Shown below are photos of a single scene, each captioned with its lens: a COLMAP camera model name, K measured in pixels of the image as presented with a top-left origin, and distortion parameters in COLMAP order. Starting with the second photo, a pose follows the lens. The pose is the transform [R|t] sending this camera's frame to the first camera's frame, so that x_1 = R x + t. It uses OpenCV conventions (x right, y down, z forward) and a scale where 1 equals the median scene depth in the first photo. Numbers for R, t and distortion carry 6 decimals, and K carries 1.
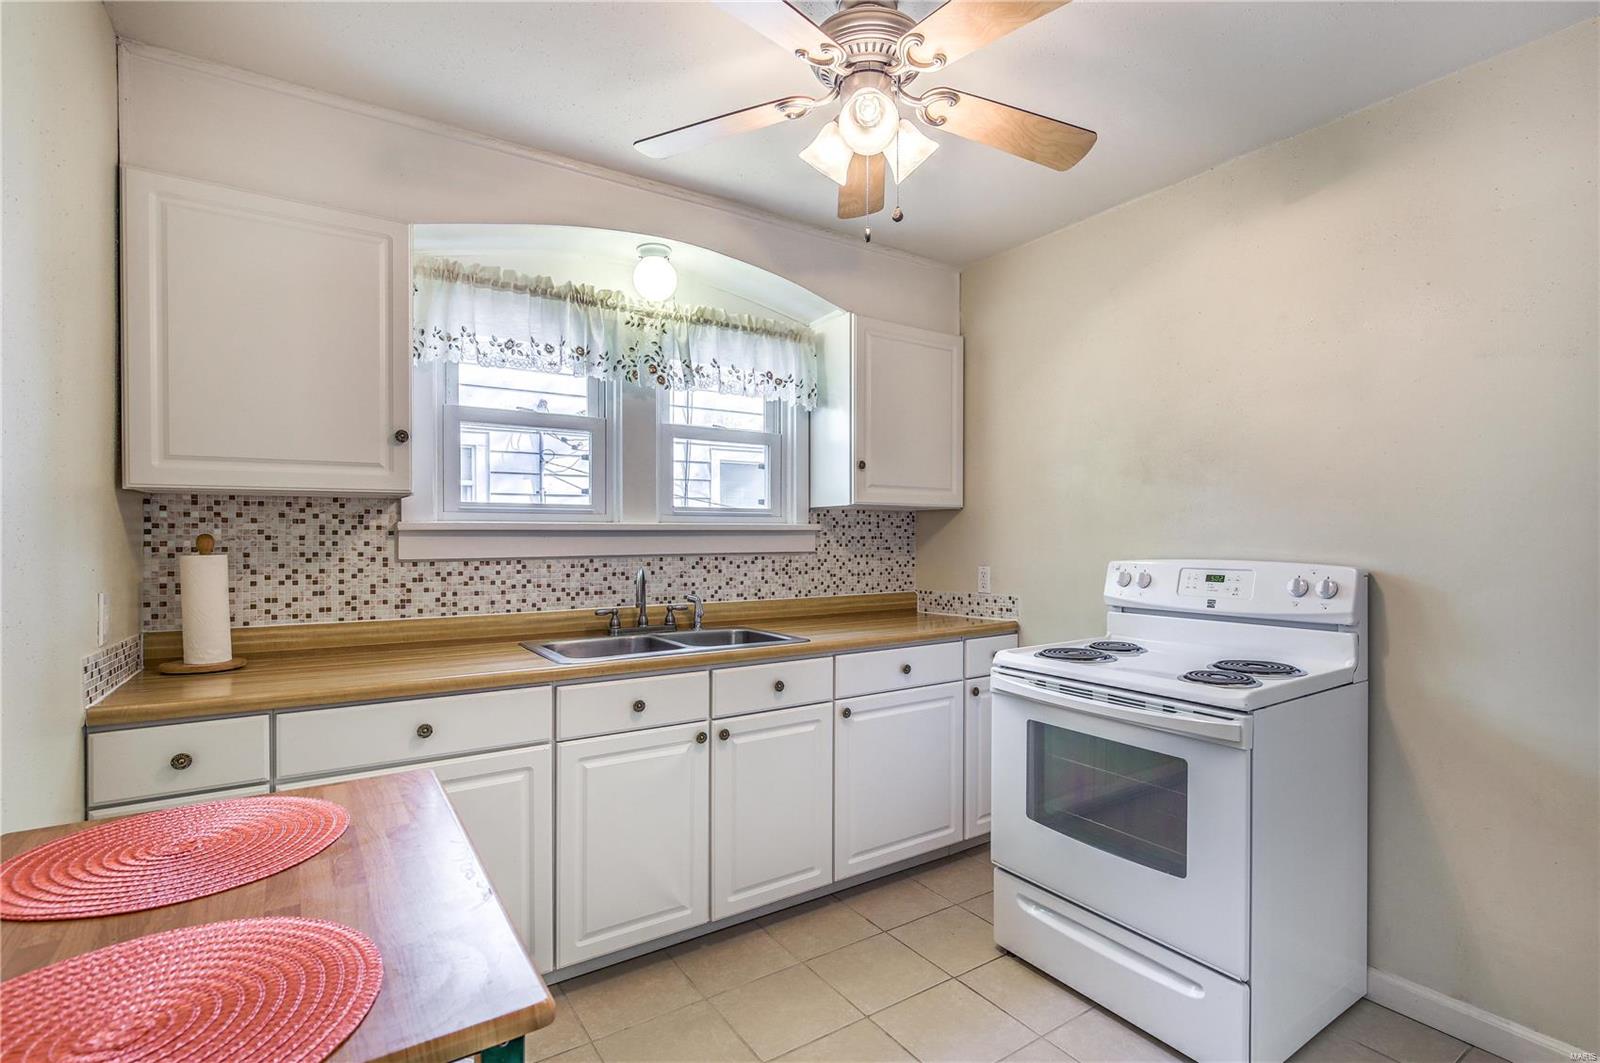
lens RADIAL K [[757.5, 0, 800.0], [0, 757.5, 531.5], [0, 0, 1]] dist [0.000519, -0.000198]
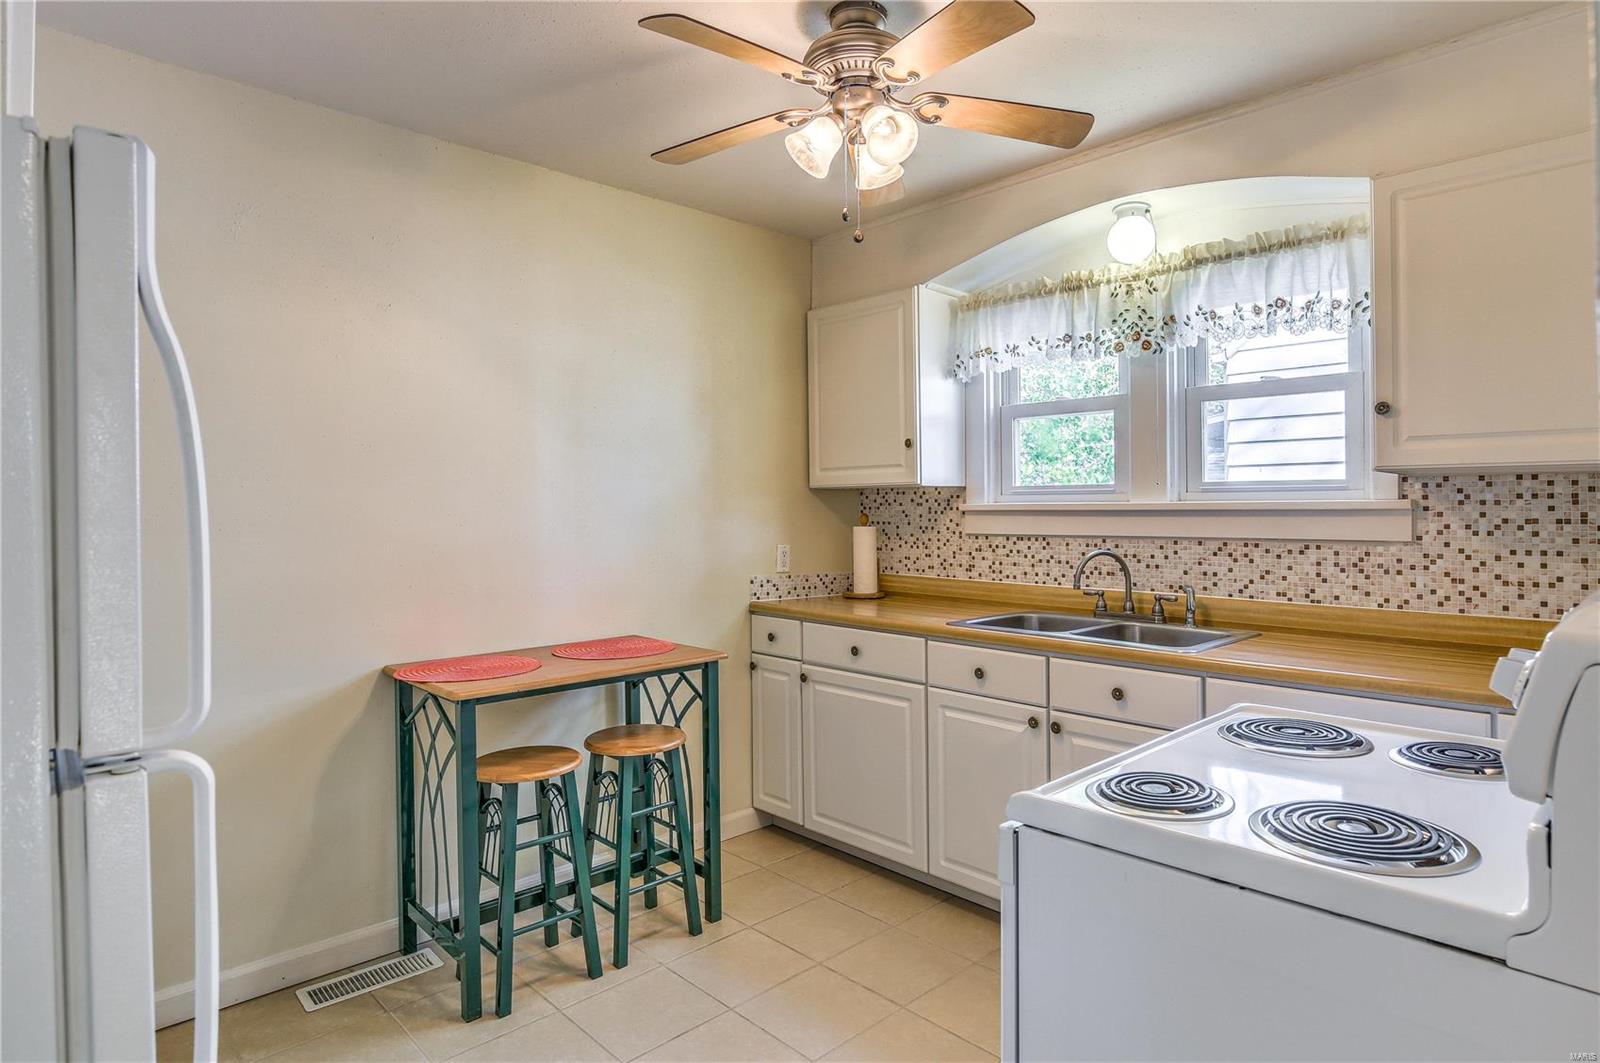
lens RADIAL K [[747.0, 0, 801.8], [0, 747.0, 501.8], [0, 0, 1]] dist [-0.001889, -0.000420]
pose [[0.251007, -0.014148, -0.967882, 0.579835], [0.000678, 0.999896, -0.014440, 0.001310], [0.967985, 0.002968, 0.250990, 0.373675]]
